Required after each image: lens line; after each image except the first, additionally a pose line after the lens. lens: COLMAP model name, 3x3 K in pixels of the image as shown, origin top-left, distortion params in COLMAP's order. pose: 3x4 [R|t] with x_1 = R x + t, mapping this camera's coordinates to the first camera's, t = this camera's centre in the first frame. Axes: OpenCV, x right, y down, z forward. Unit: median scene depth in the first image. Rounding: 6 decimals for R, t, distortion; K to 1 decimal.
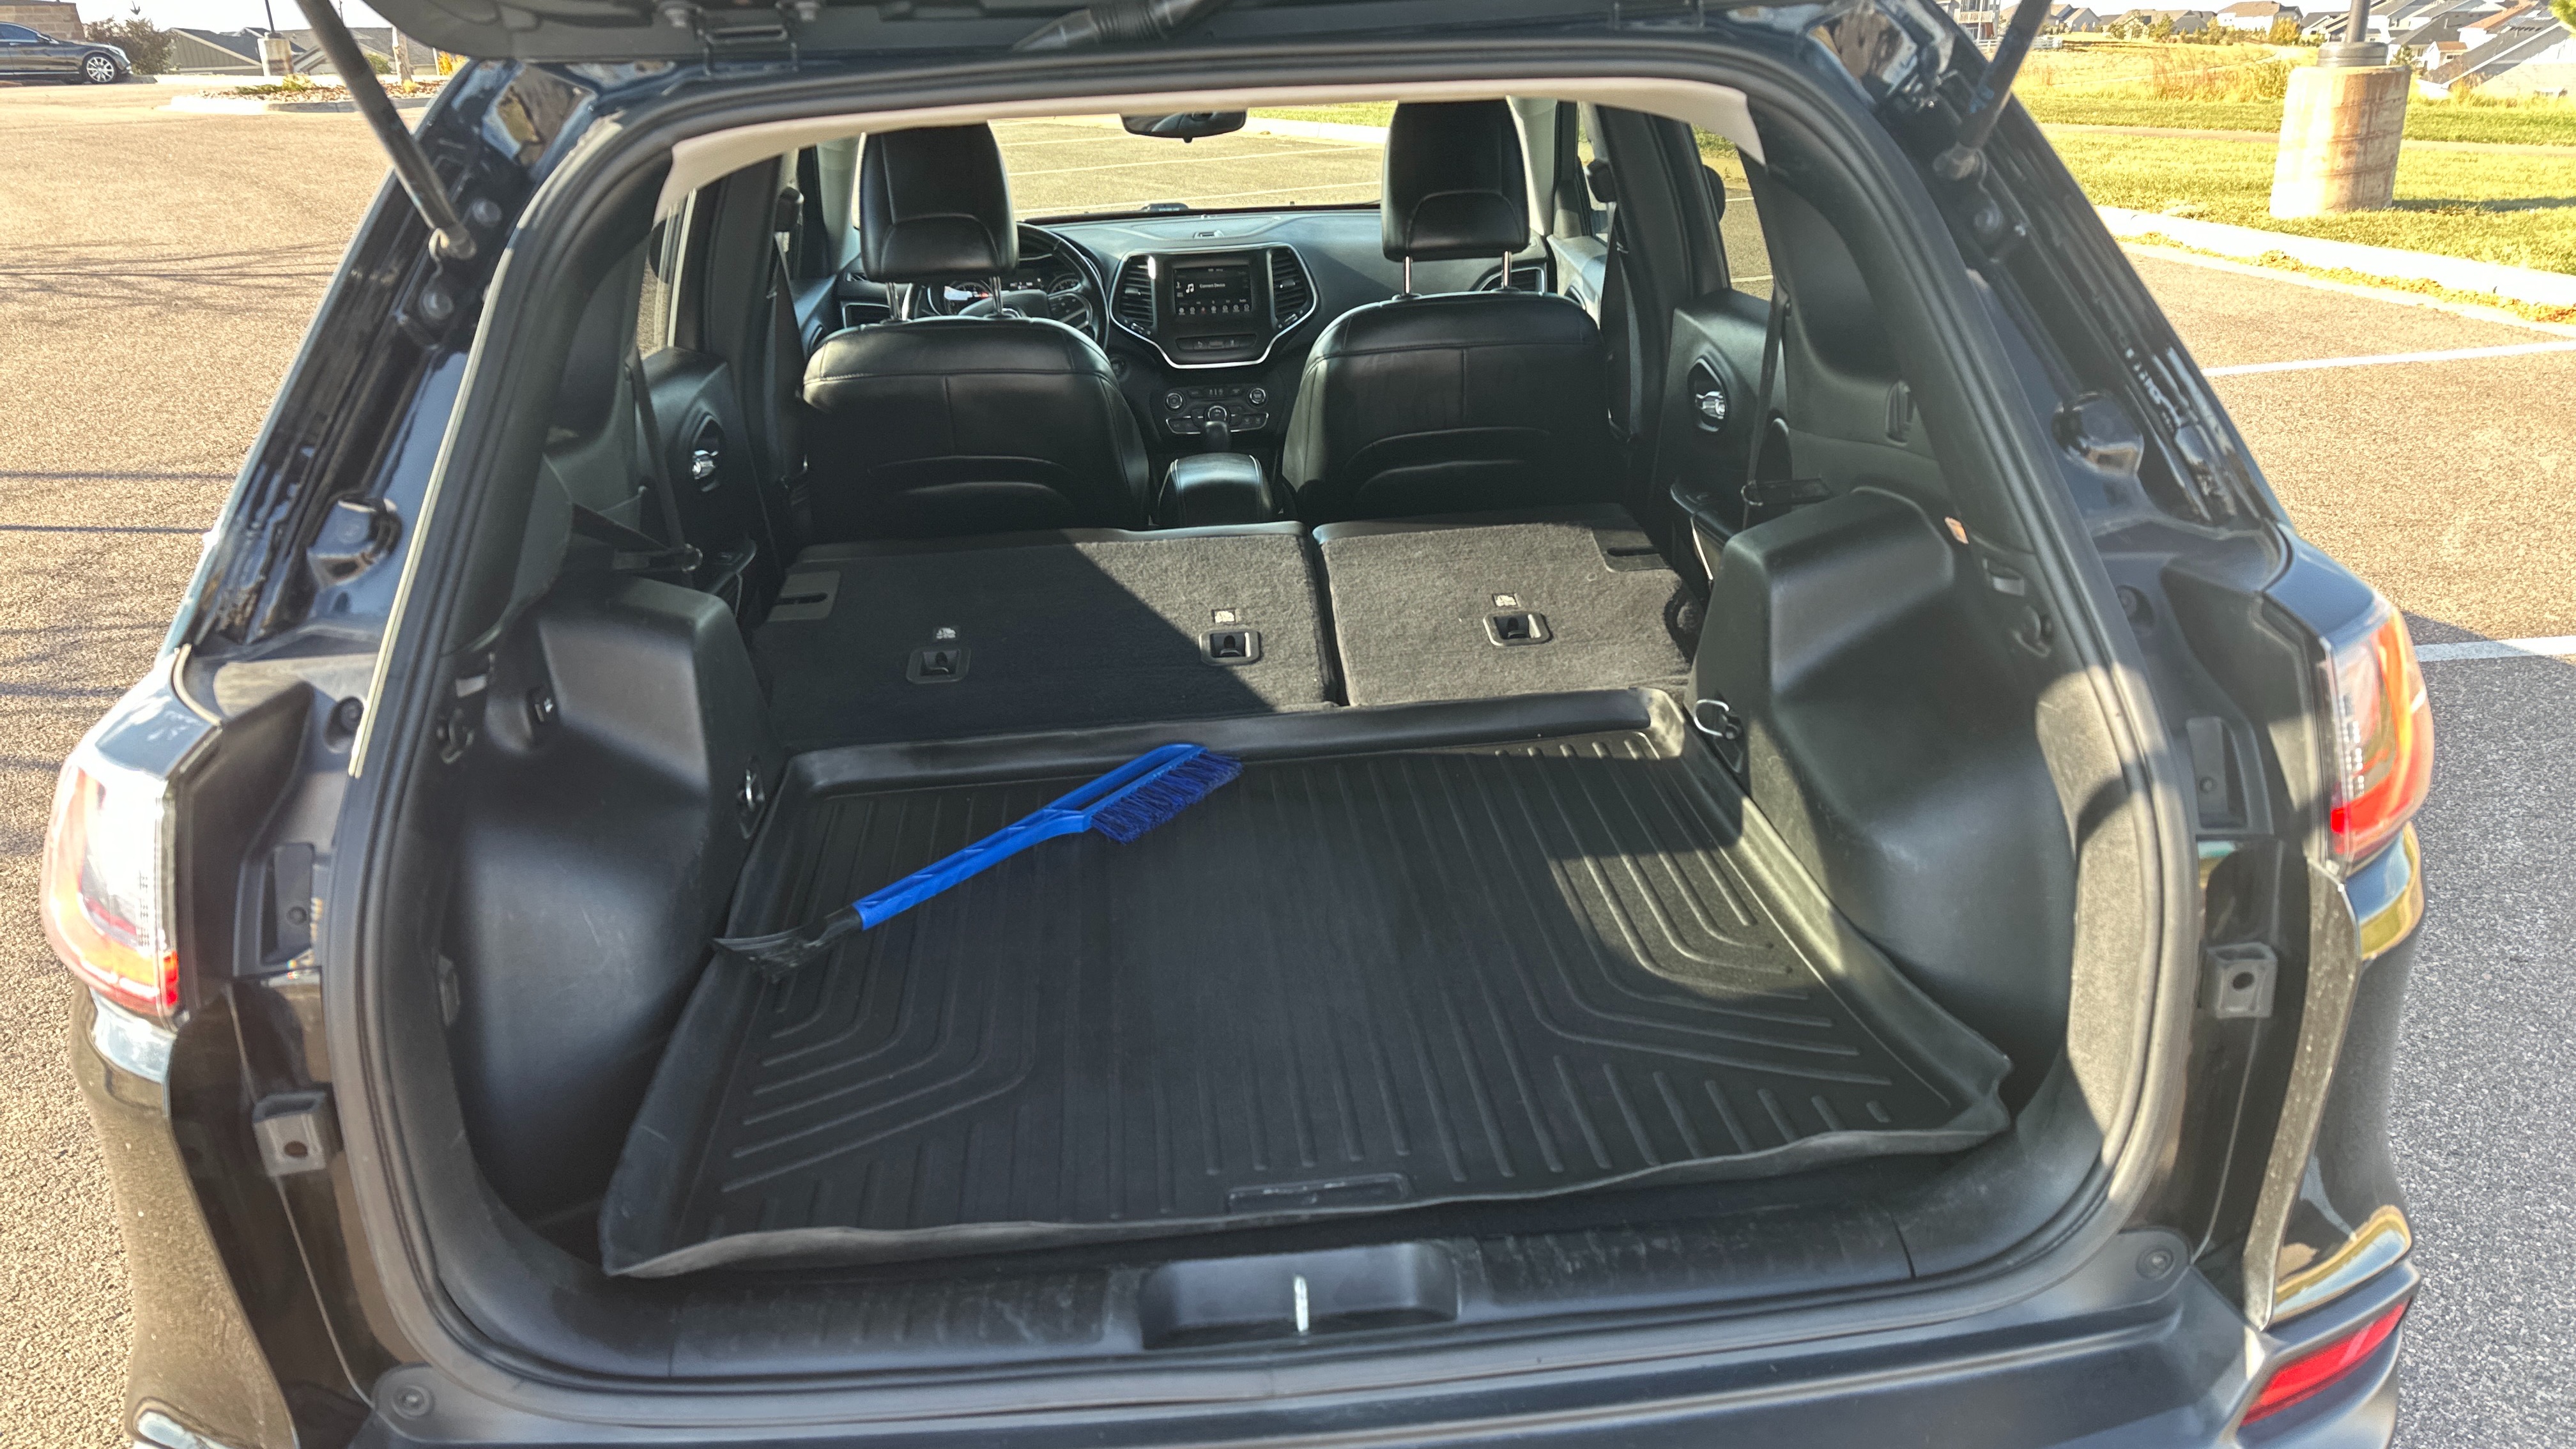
lens RADIAL K [[1781.9, 0, 1288.1], [0, 1781.9, 738.1], [0, 0, 1]] dist [0.048320, -0.032845]
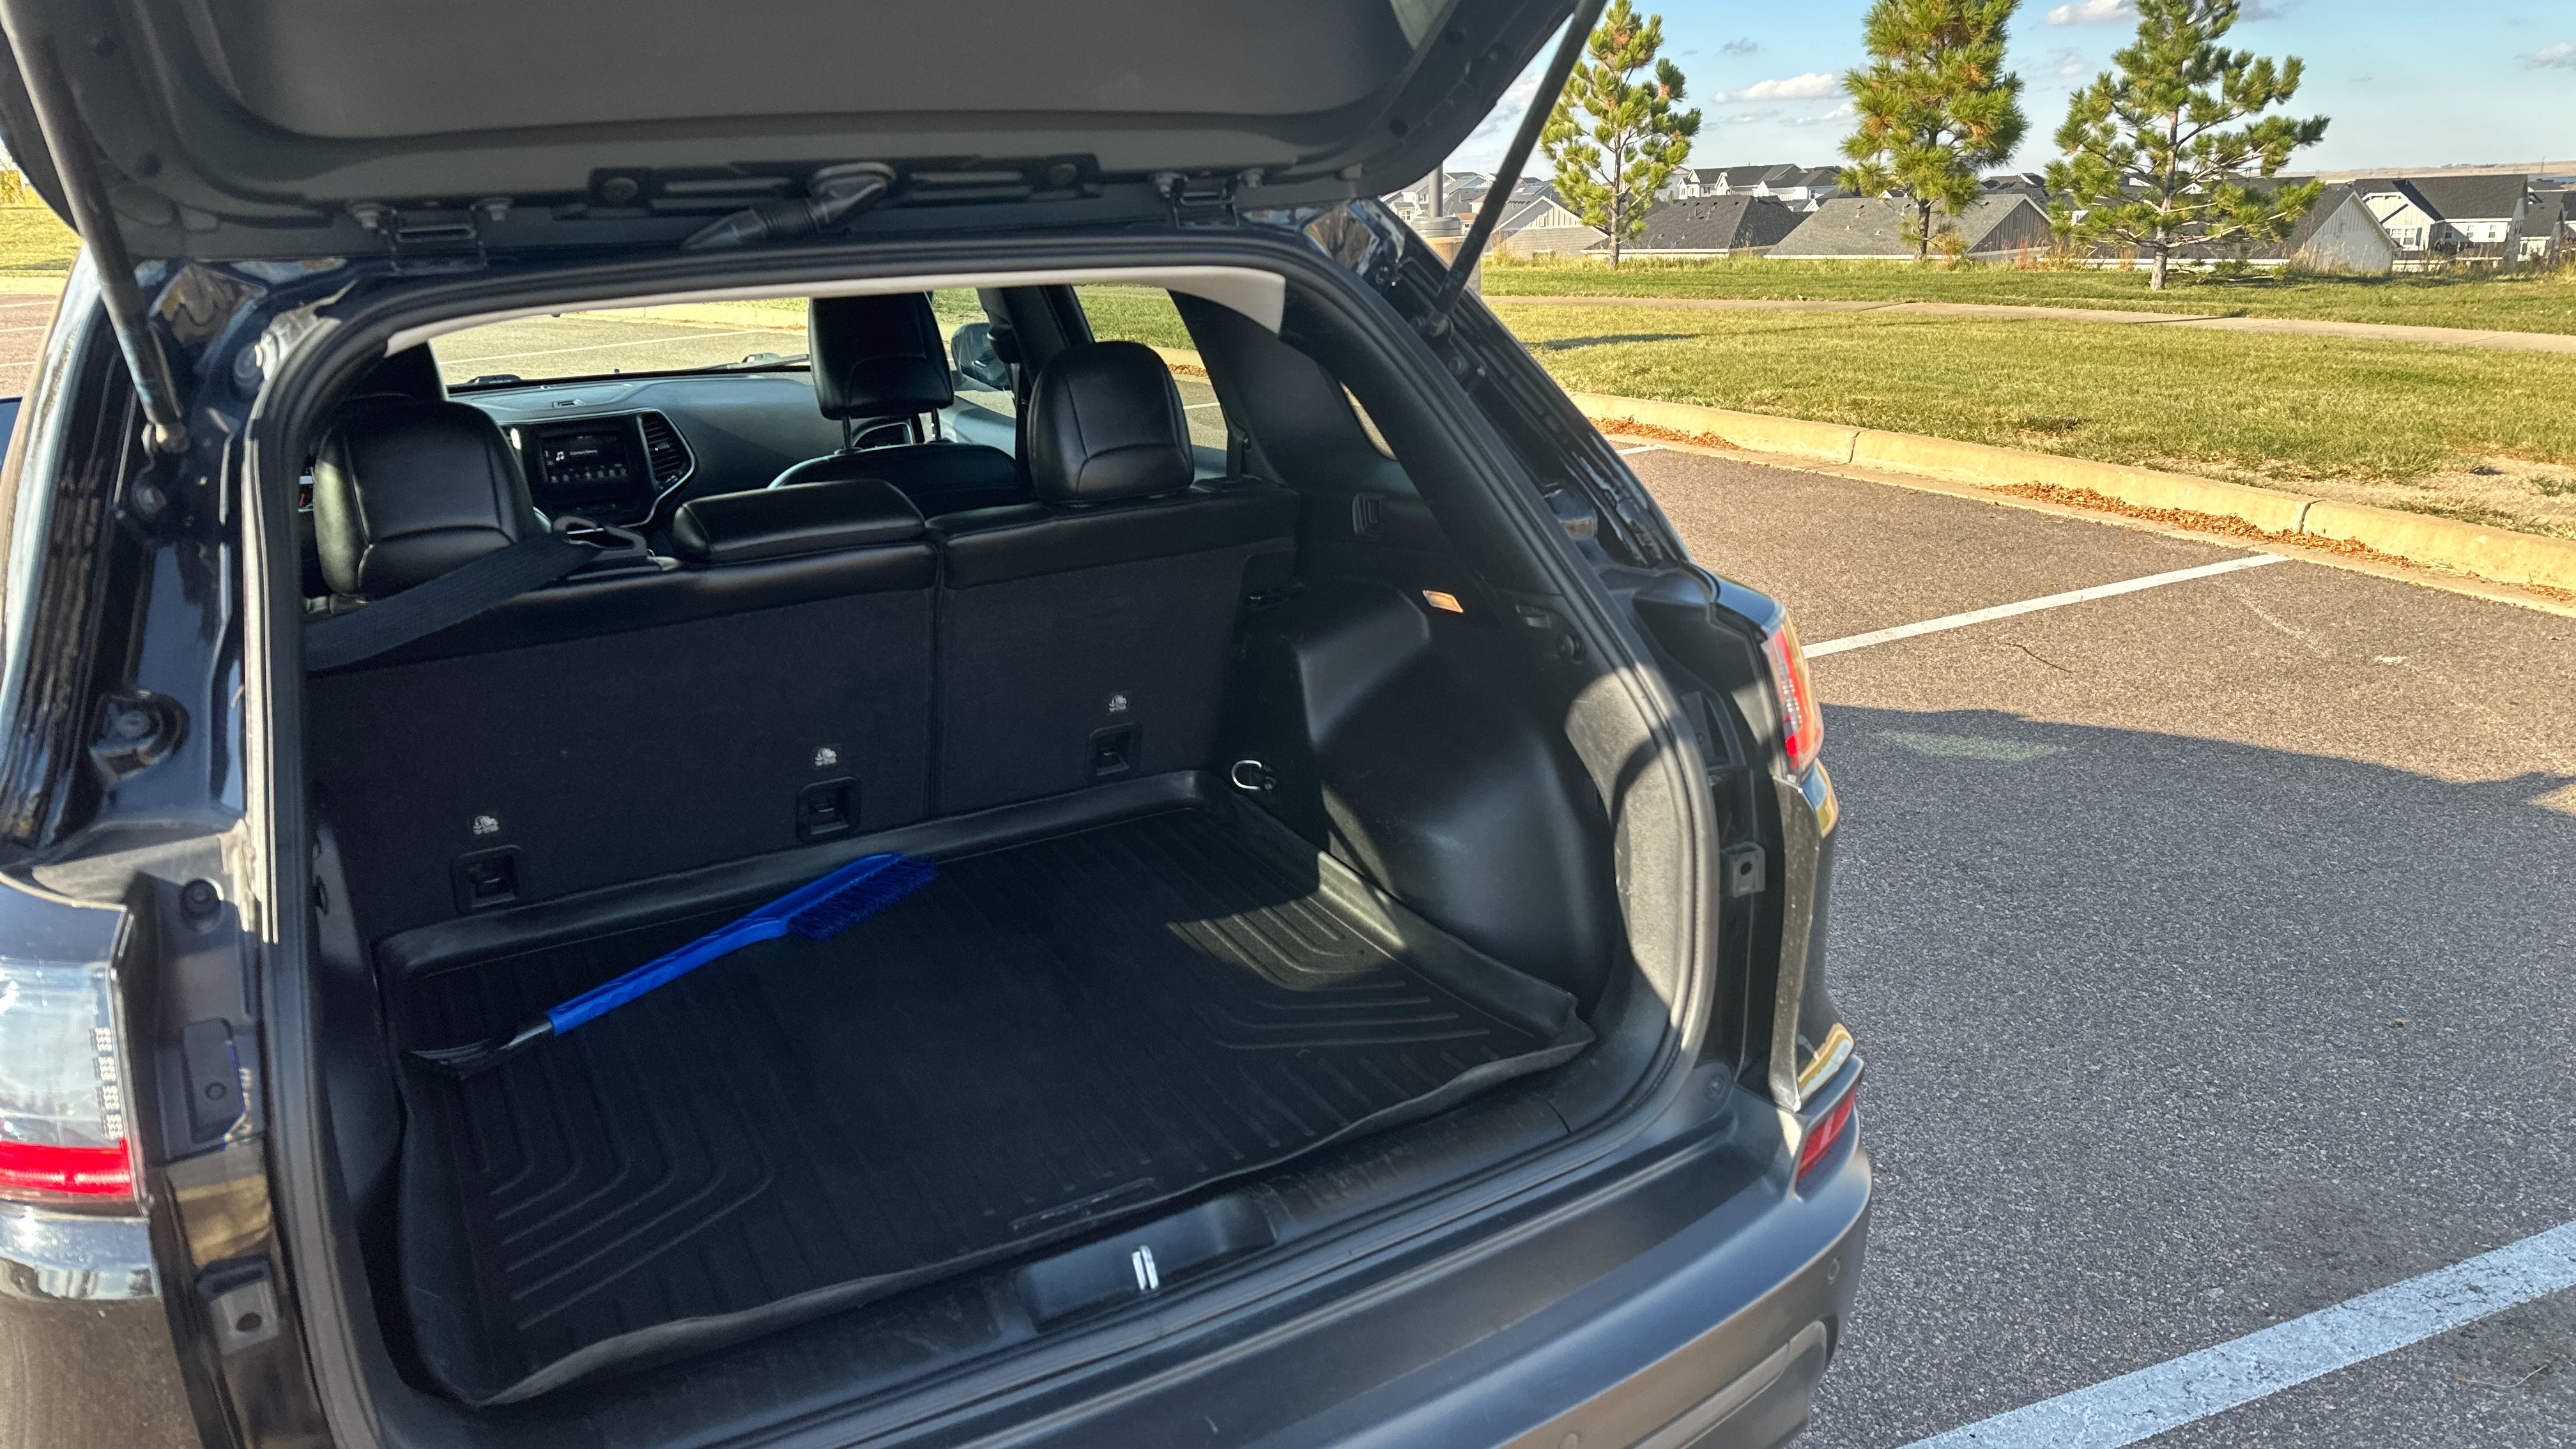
lens RADIAL K [[1781.9, 0, 1298.6], [0, 1781.9, 709.2], [0, 0, 1]] dist [0.048320, -0.032845]
pose [[0.902459, -0.115298, 0.415059, -0.345339], [0.154920, 0.985918, -0.062966, 0.039377], [-0.401954, 0.121126, 0.907613, -0.162061]]
